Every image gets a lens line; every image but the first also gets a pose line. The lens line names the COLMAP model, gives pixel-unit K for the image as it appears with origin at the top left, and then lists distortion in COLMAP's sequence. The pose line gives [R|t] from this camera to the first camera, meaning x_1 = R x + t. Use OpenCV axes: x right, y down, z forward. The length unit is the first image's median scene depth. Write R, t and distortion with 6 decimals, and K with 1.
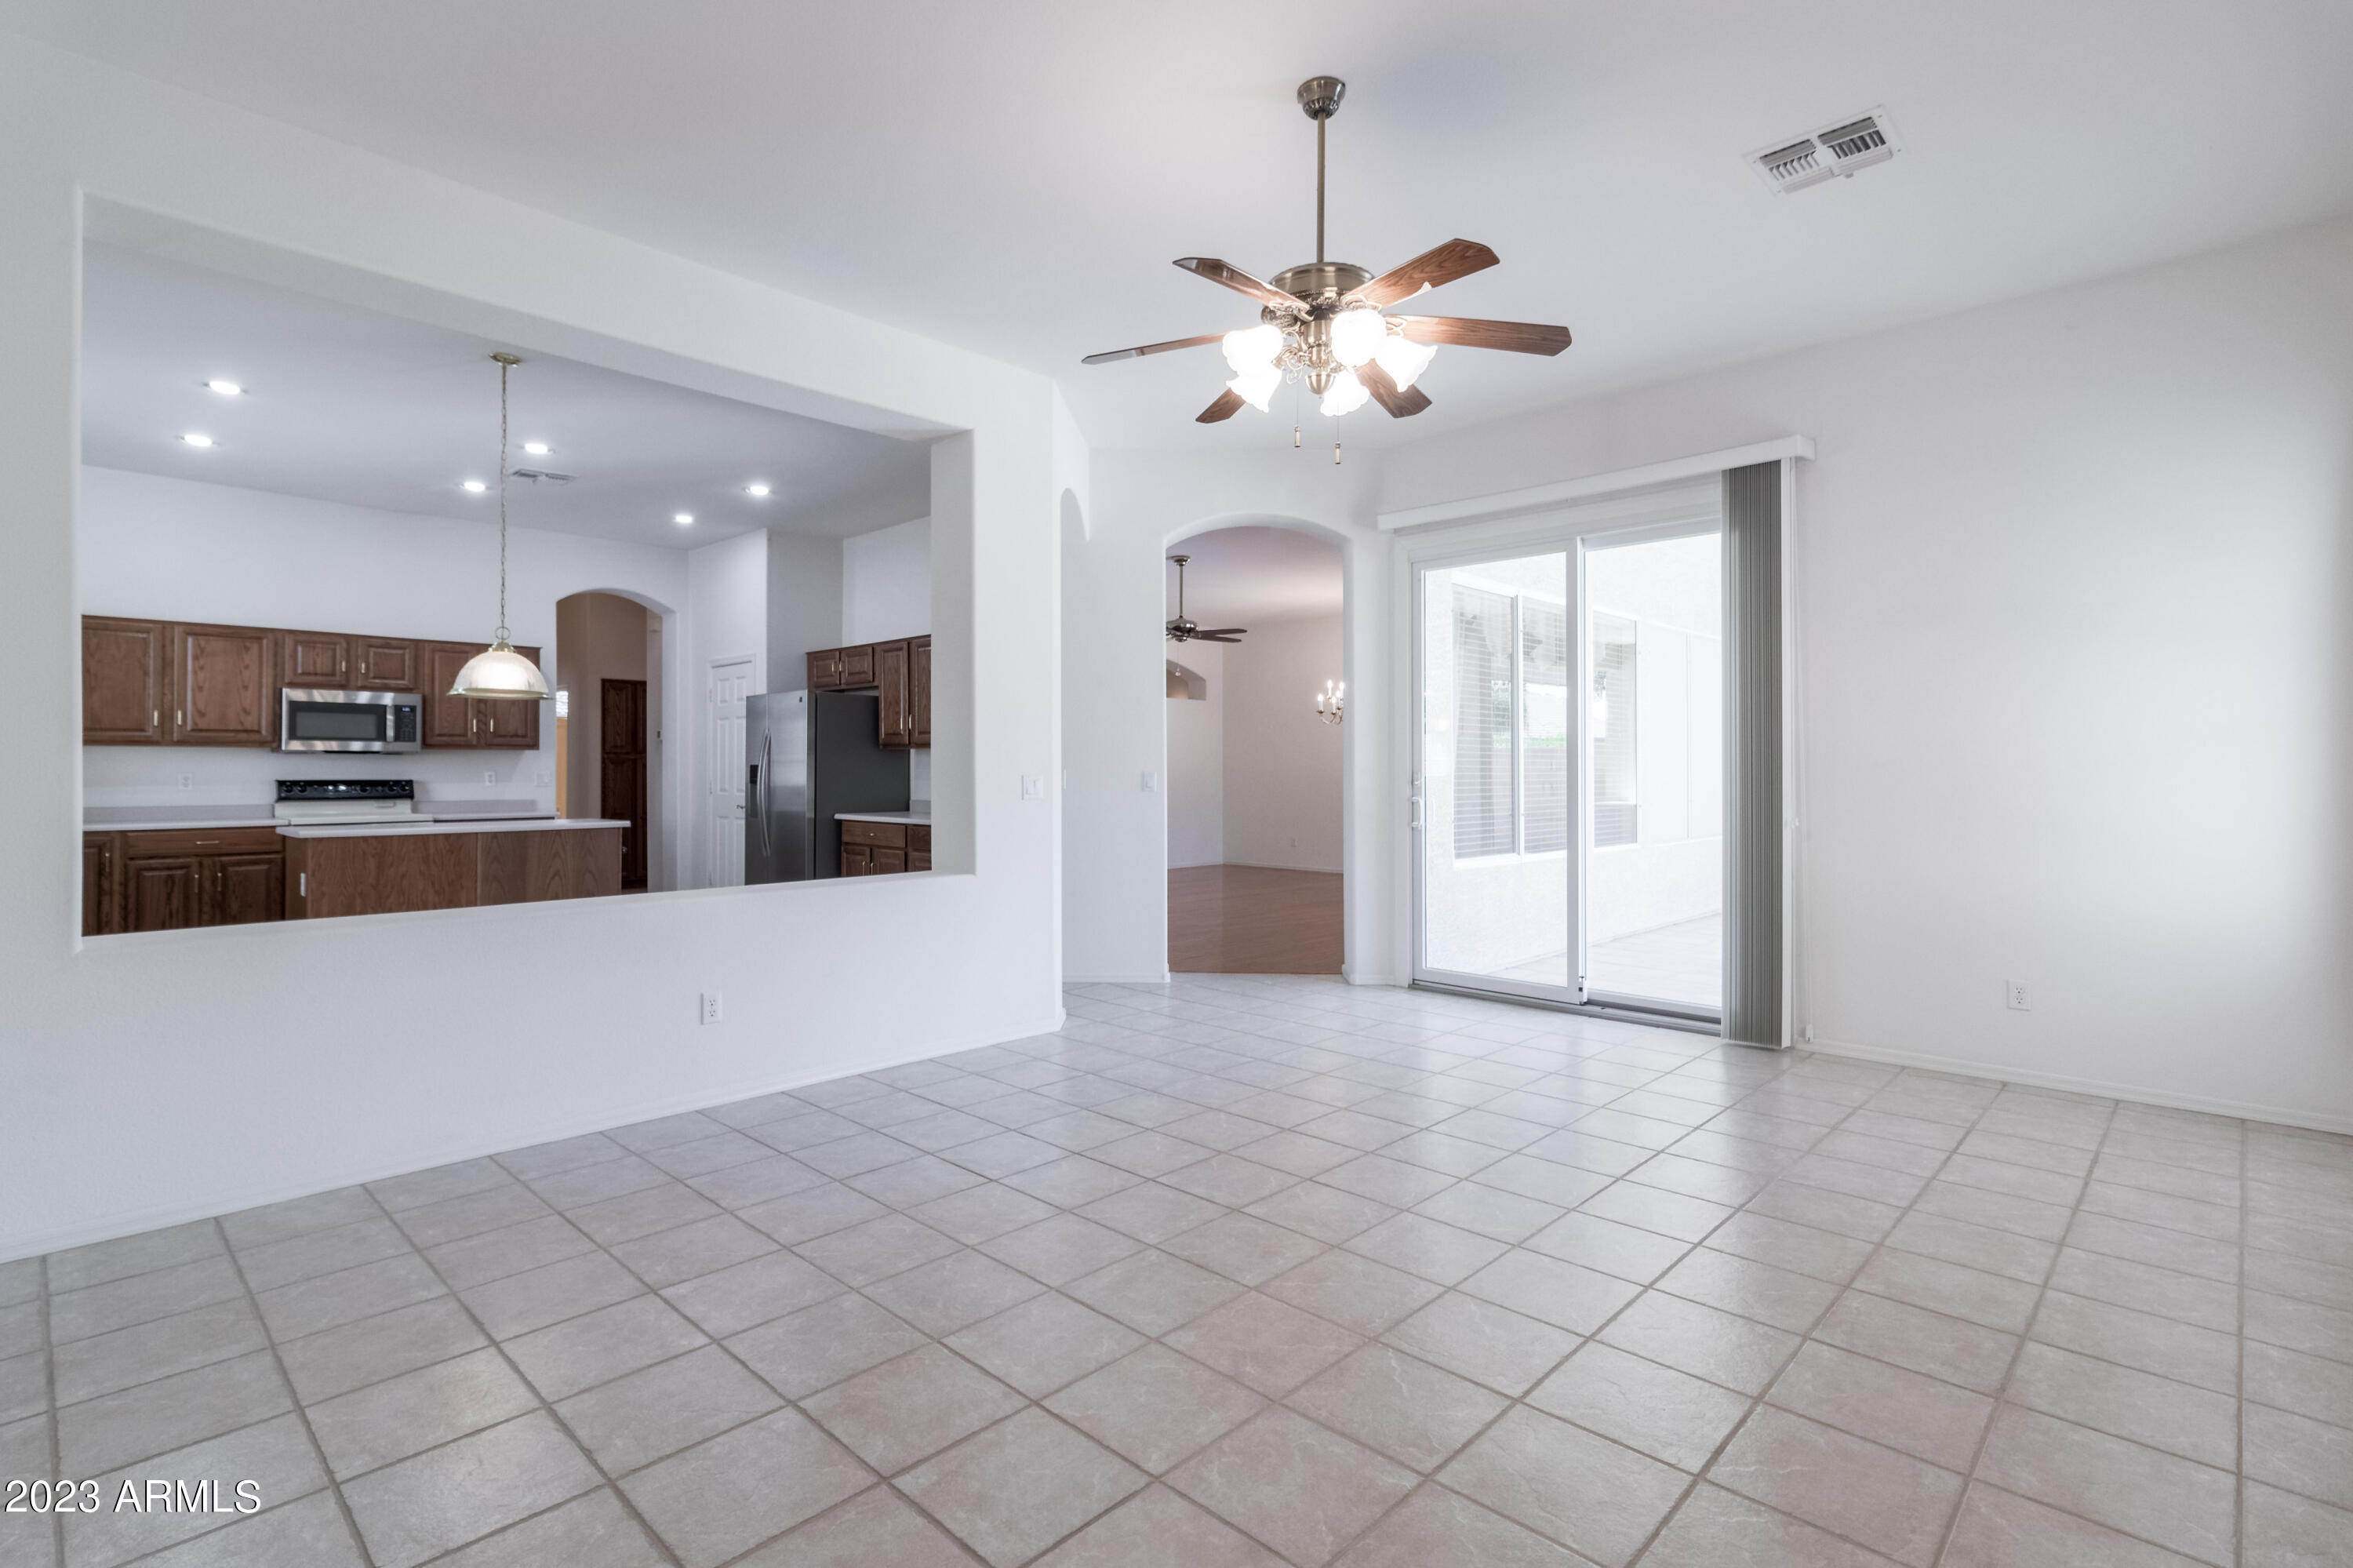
lens RADIAL K [[1110.9, 0, 1151.7], [0, 1110.9, 767.2], [0, 0, 1]] dist [0.006145, 0.000629]
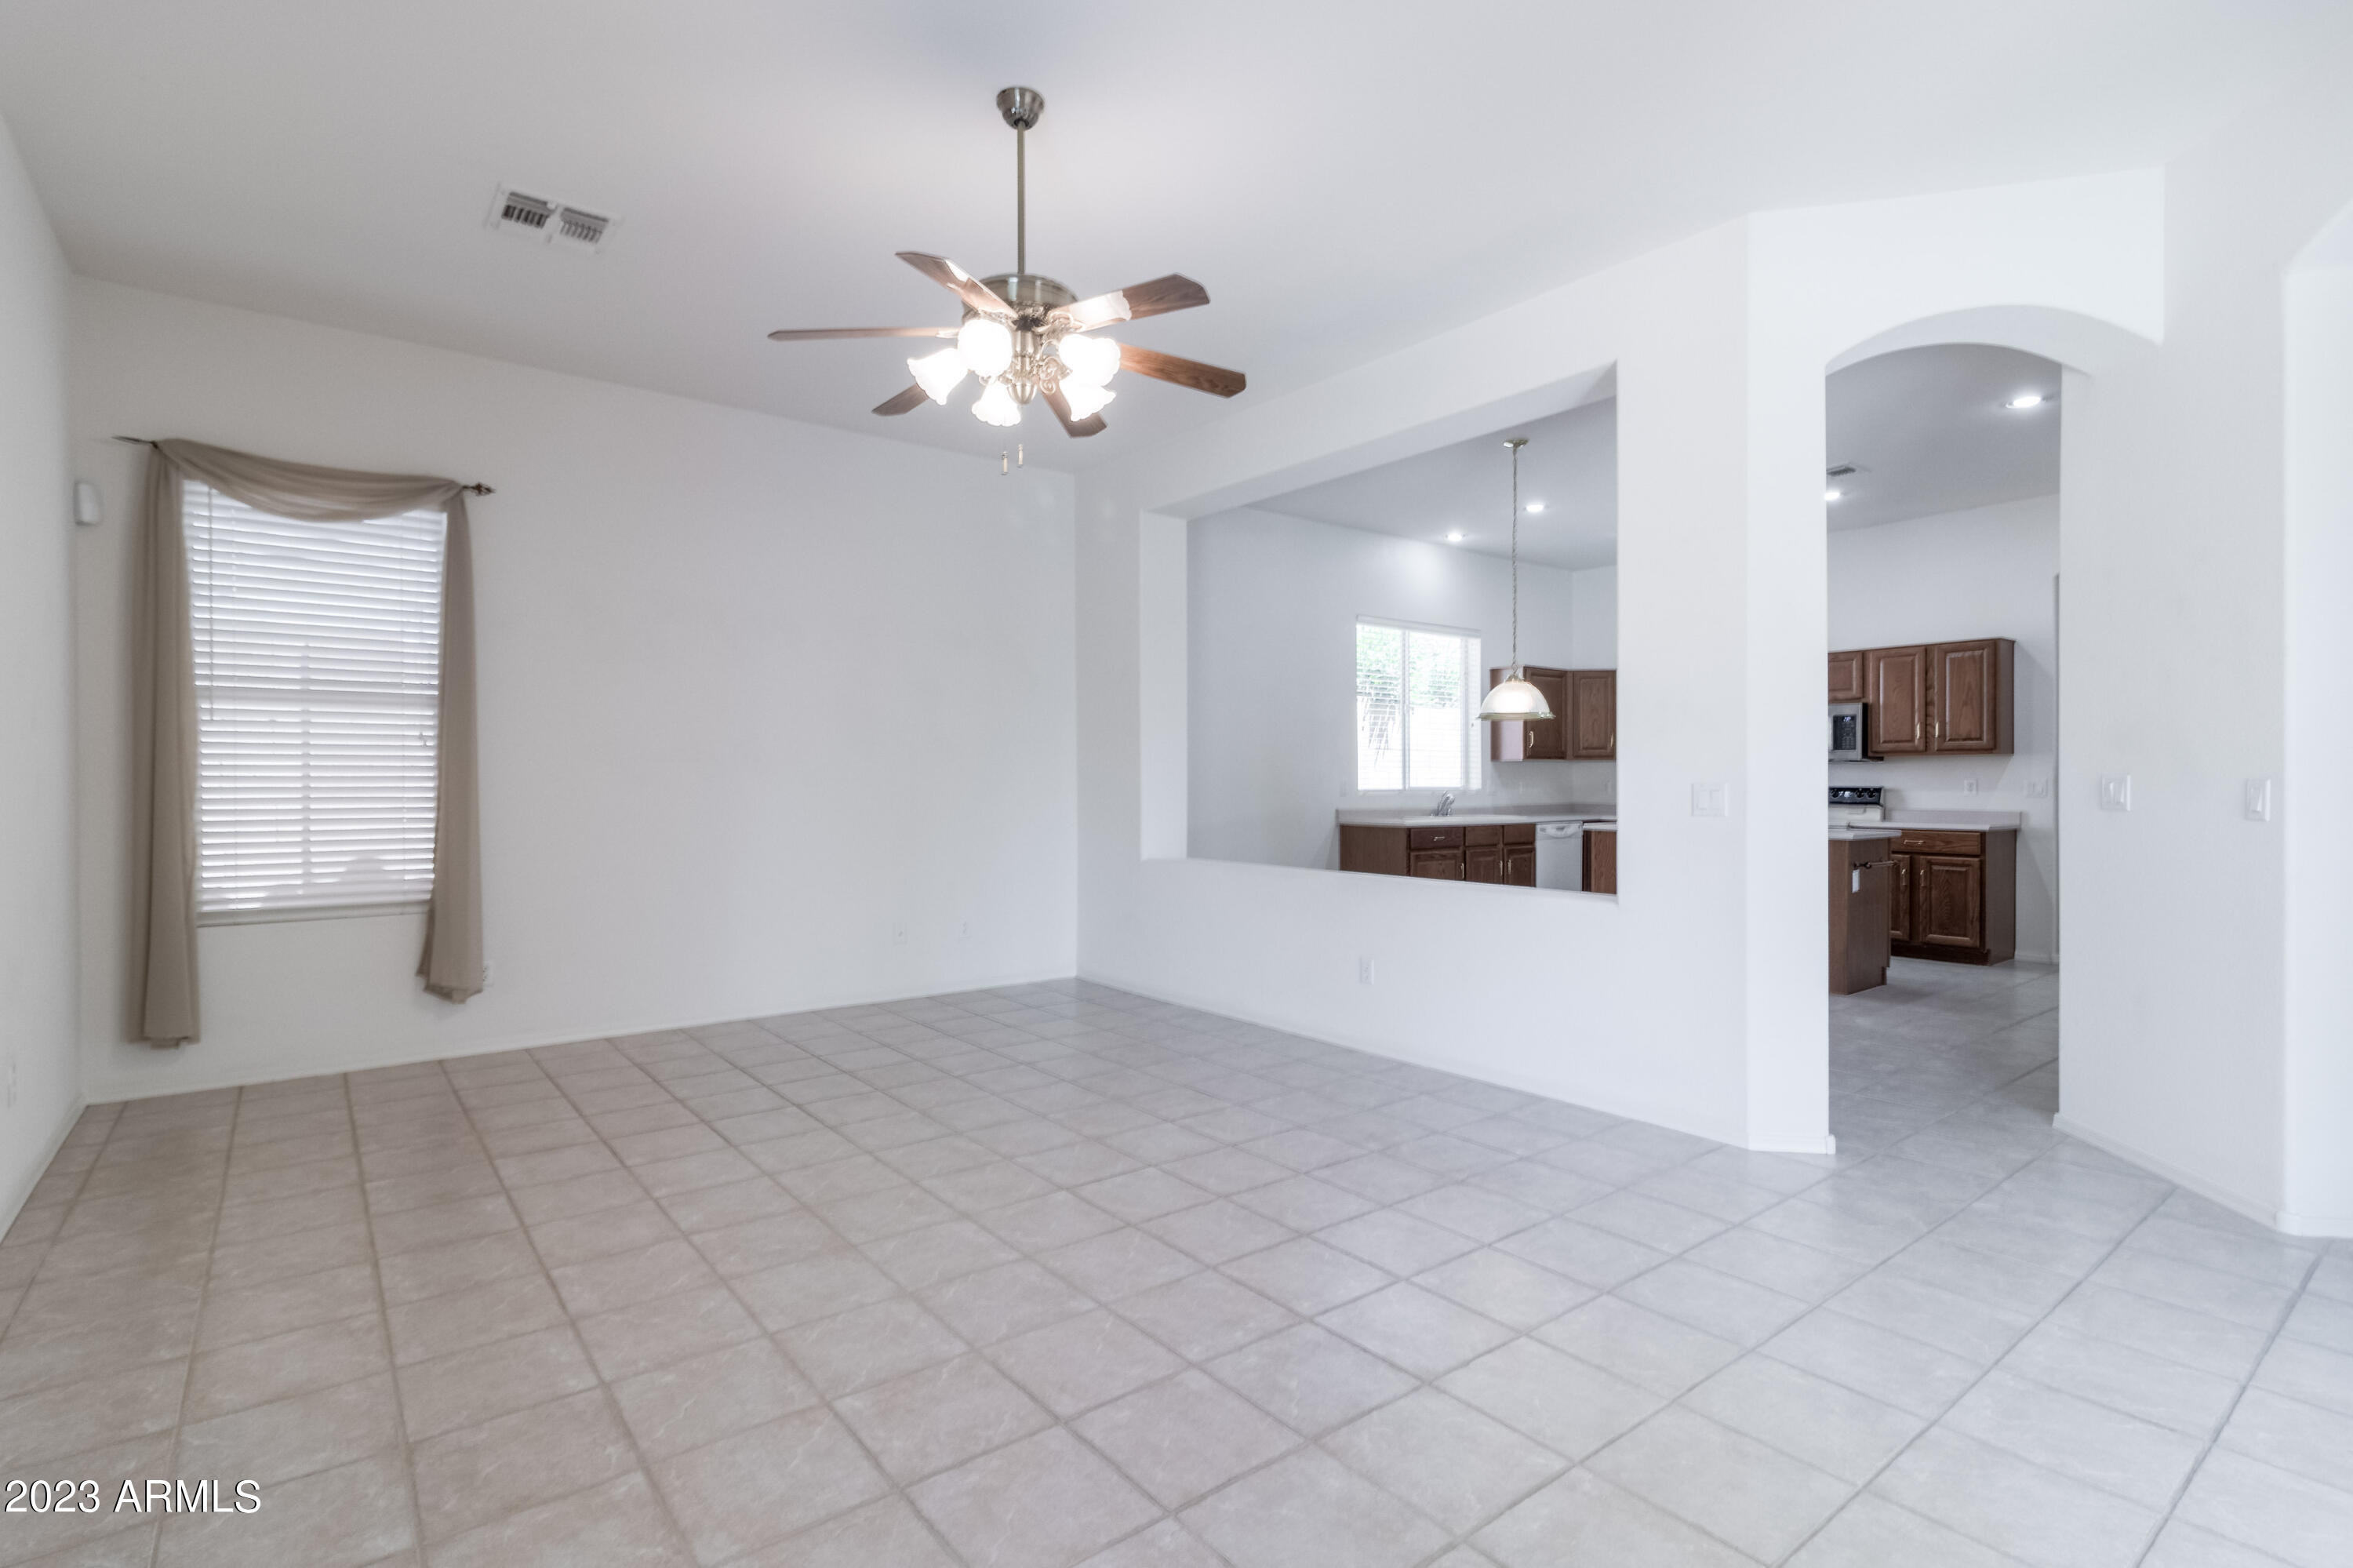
lens RADIAL K [[1110.4, 0, 1141.2], [0, 1110.4, 791.0], [0, 0, 1]] dist [0.005000, 0.000720]
pose [[-0.143824, 0.010335, -0.989549, 0.485938], [0.004193, 0.999943, 0.009834, 0.002594], [0.989594, -0.002735, -0.143860, 0.533736]]
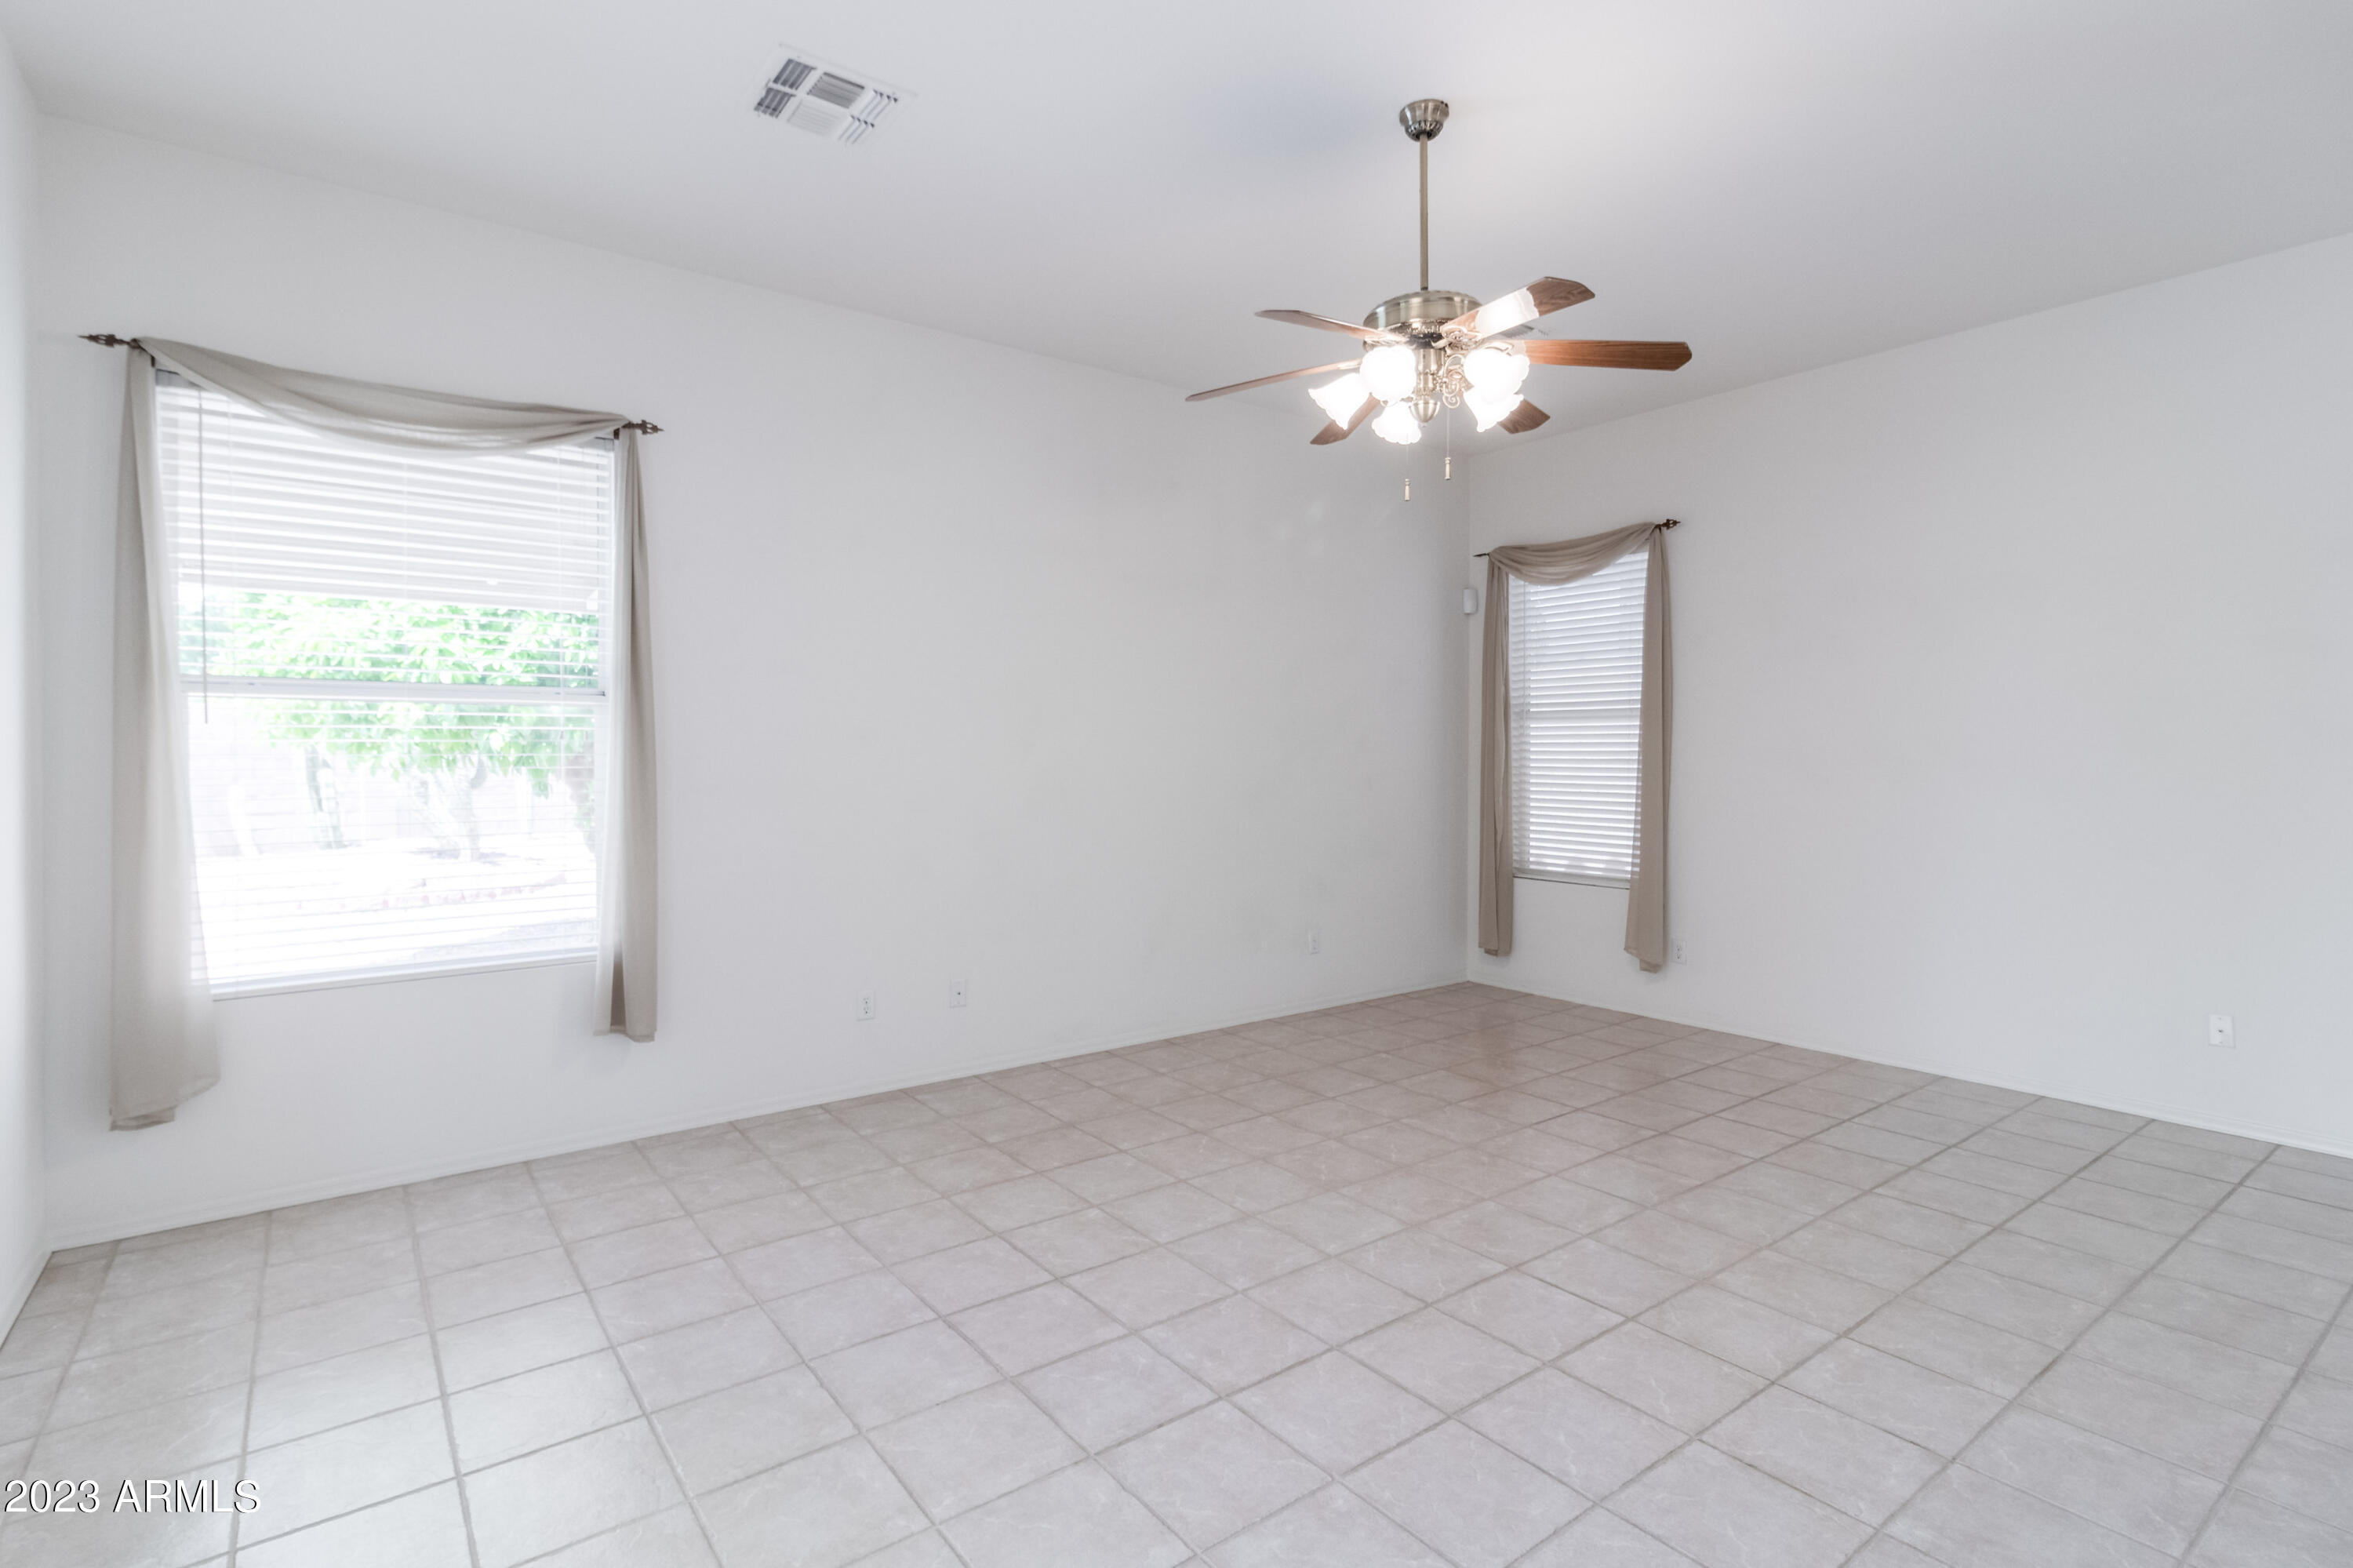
lens RADIAL K [[1123.4, 0, 1150.6], [0, 1123.4, 786.6], [0, 0, 1]] dist [0.000378, 0.000091]
pose [[-0.987109, -0.002756, 0.160027, 0.099435], [0.001625, 0.999628, 0.027241, -0.016820], [-0.160043, 0.027150, -0.986737, 0.863100]]
